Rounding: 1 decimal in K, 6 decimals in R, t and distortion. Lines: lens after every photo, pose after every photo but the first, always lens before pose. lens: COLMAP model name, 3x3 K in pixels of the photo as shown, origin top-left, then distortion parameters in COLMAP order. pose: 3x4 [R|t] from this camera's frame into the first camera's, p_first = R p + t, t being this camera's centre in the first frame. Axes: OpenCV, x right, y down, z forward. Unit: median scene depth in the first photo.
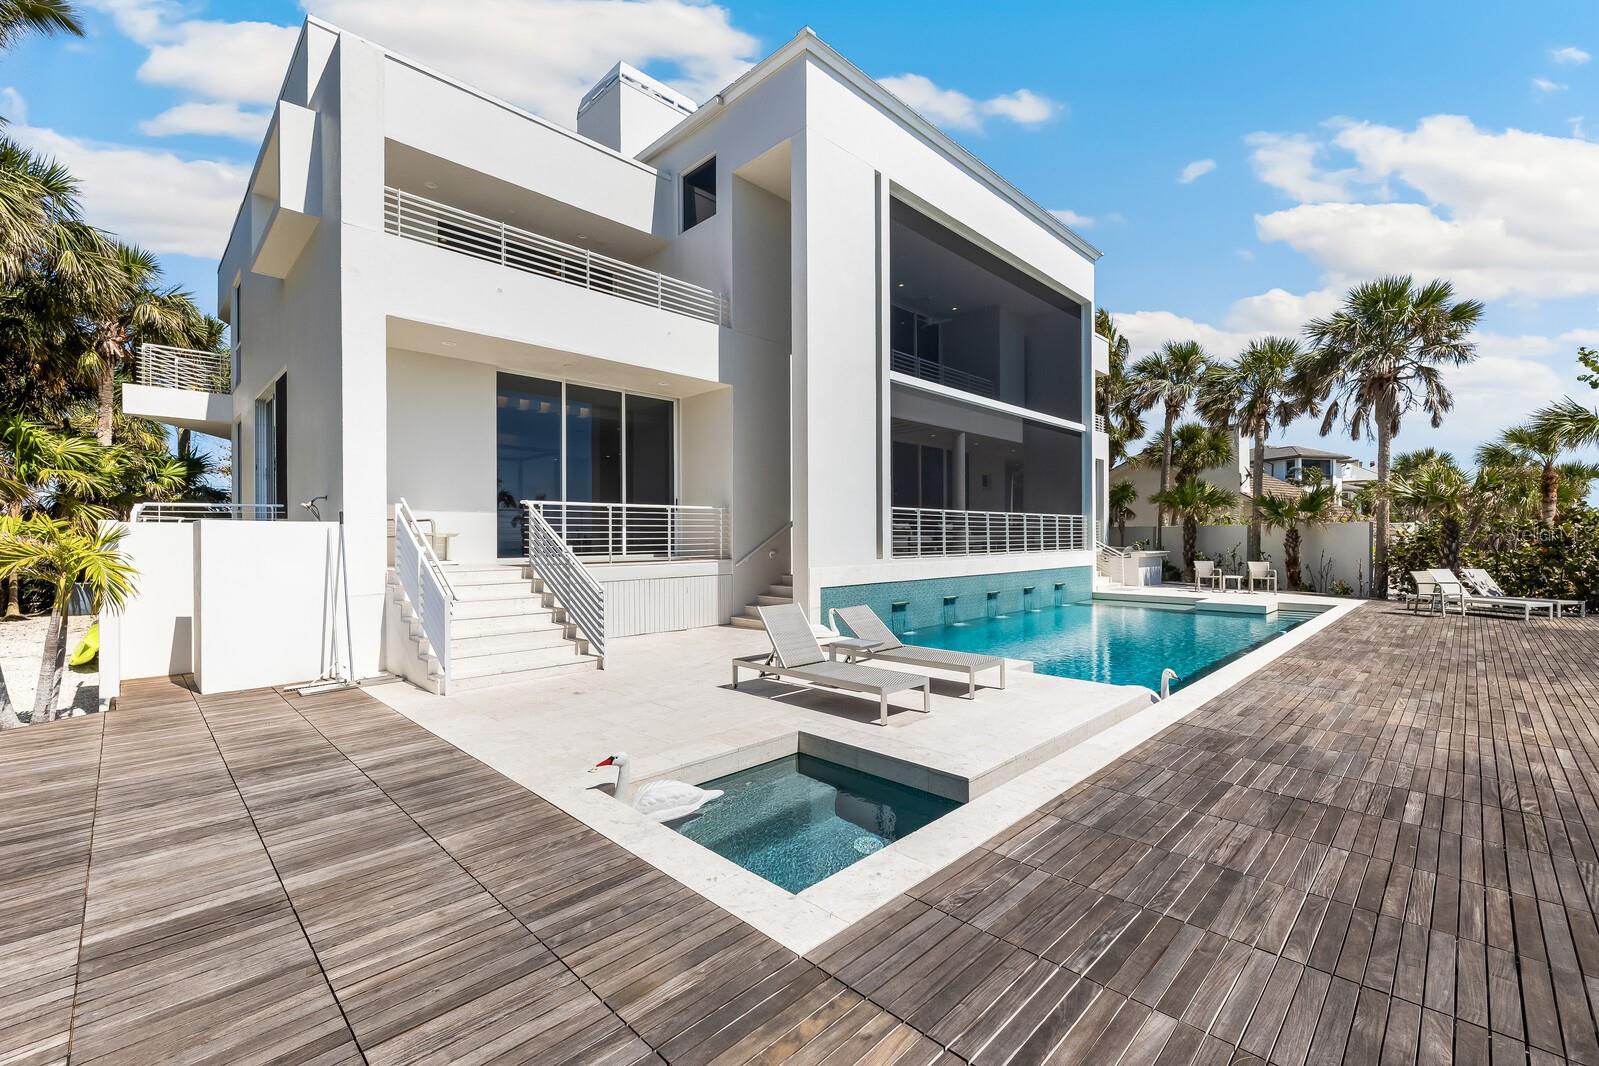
lens RADIAL K [[685.5, 0, 814.0], [0, 685.5, 537.2], [0, 0, 1]] dist [0.008344, -0.001846]
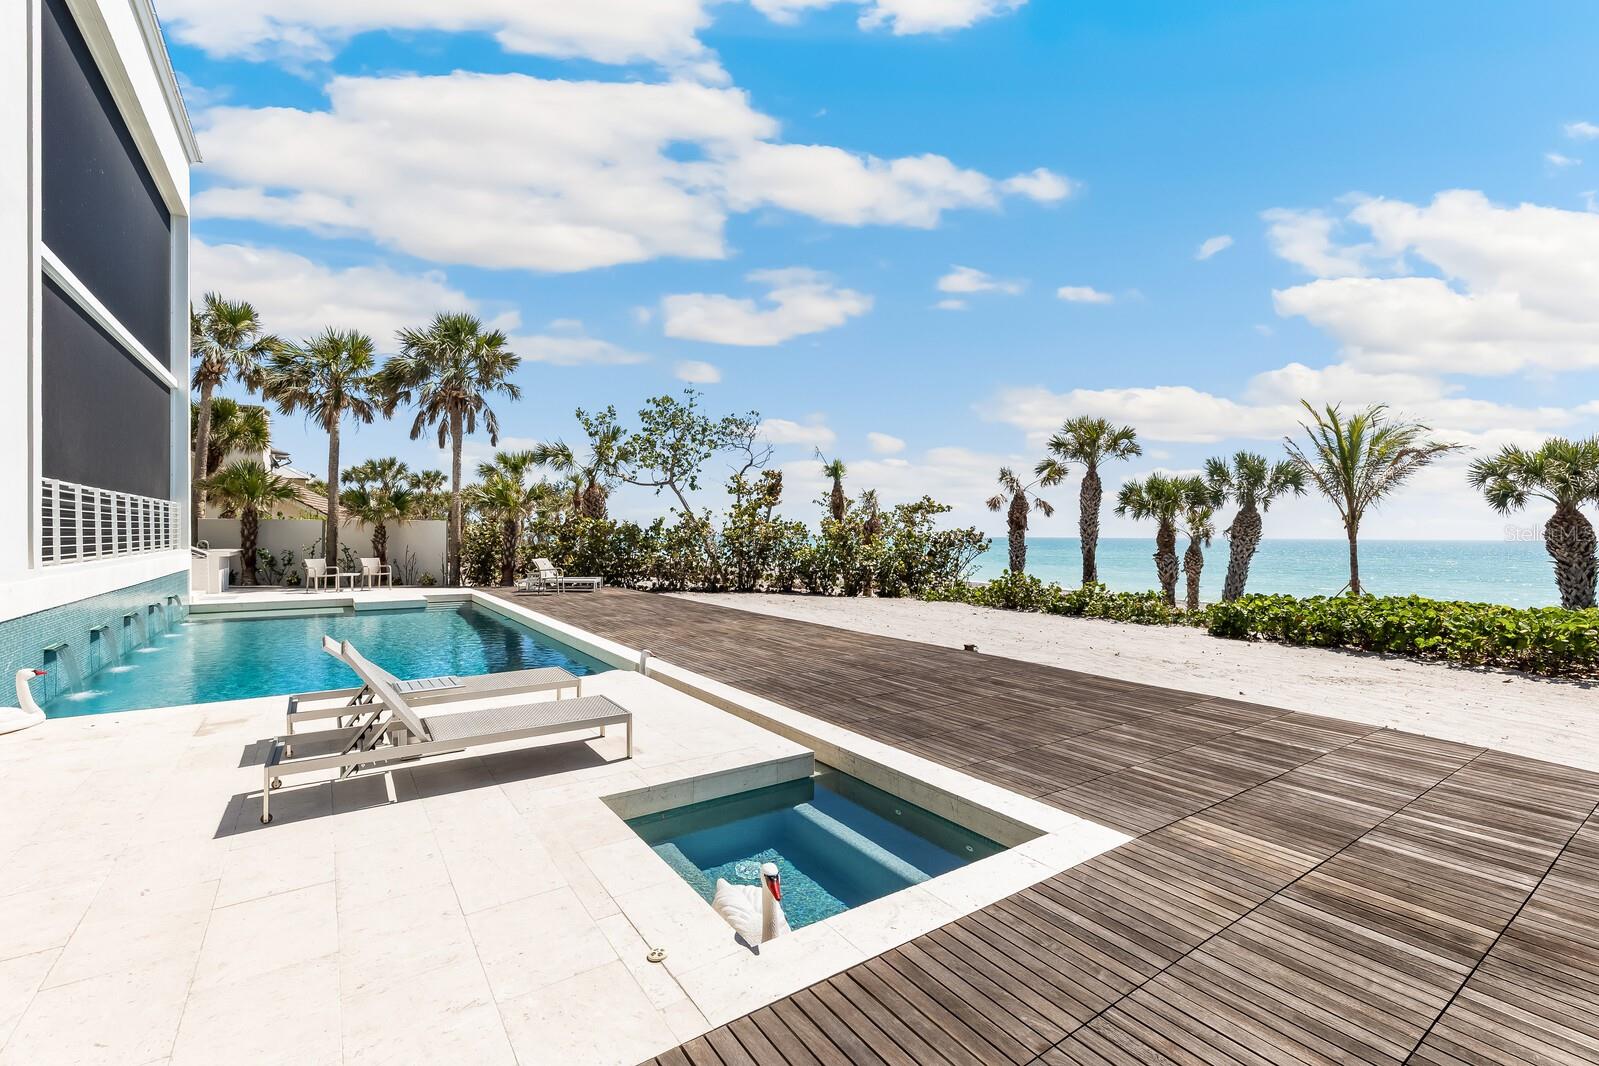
lens RADIAL K [[685.5, 0, 812.0], [0, 685.5, 534.0], [0, 0, 1]] dist [0.008344, -0.001846]
pose [[0.183040, 0.004162, 0.983097, -0.219233], [-0.004031, 0.999986, -0.003483, 0.002046], [-0.983097, -0.003326, 0.183054, 0.205405]]
